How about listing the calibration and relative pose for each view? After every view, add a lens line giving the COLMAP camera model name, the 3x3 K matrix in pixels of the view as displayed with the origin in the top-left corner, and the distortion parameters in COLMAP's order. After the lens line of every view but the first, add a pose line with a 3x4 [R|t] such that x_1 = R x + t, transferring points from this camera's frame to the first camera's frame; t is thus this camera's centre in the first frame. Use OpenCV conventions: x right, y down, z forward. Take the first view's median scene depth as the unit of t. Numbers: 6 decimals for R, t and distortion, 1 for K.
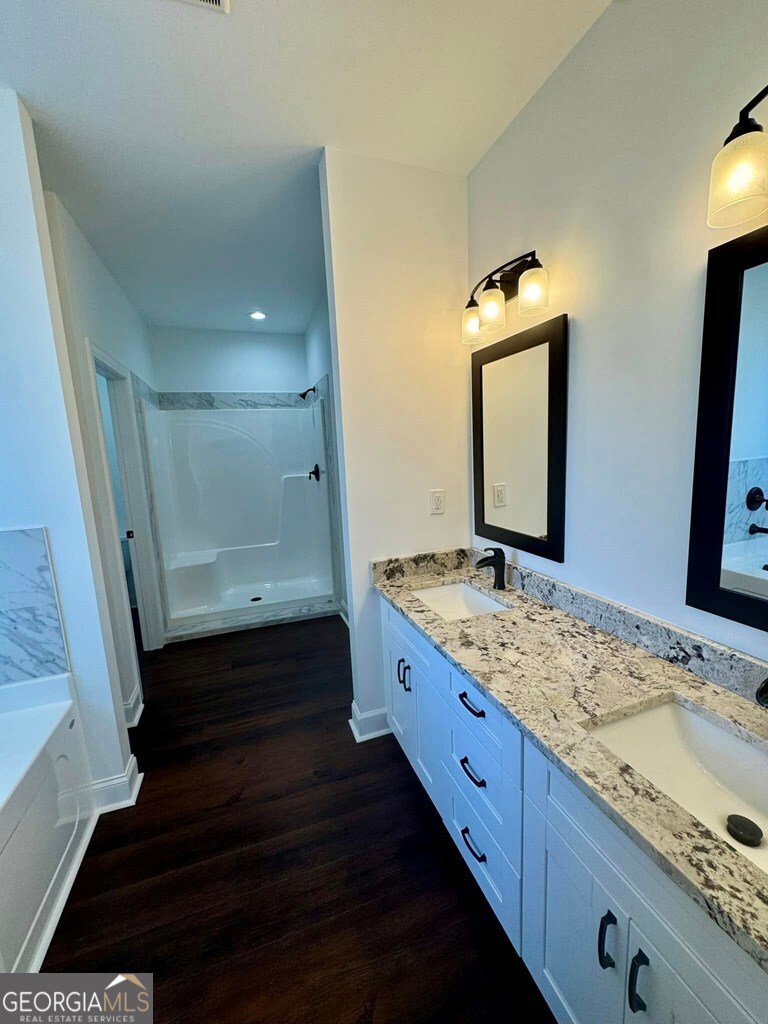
lens RADIAL K [[407.6, 0, 384.0], [0, 407.6, 512.0], [0, 0, 1]] dist [-0.003904, 0.000052]
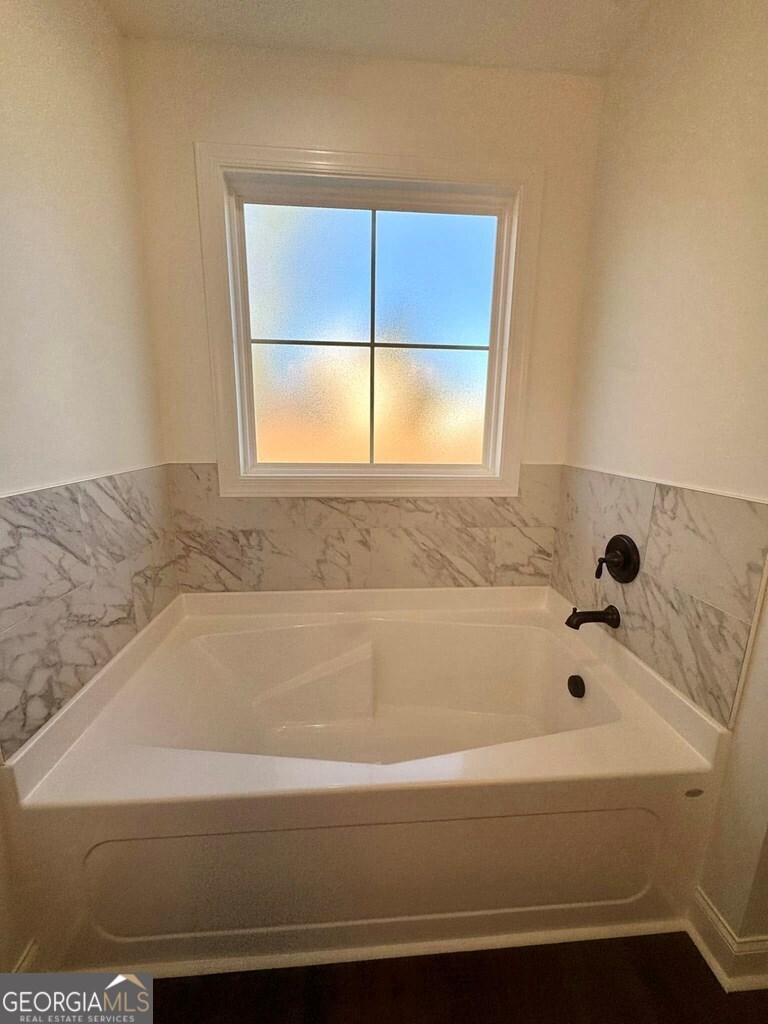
lens RADIAL K [[407.6, 0, 384.0], [0, 407.6, 512.0], [0, 0, 1]] dist [-0.003904, 0.000052]
pose [[-0.279239, 0.244875, -0.928473, -0.112405], [-0.148662, 0.944252, 0.293747, -0.041980], [0.948644, 0.220054, -0.227269, 0.570526]]
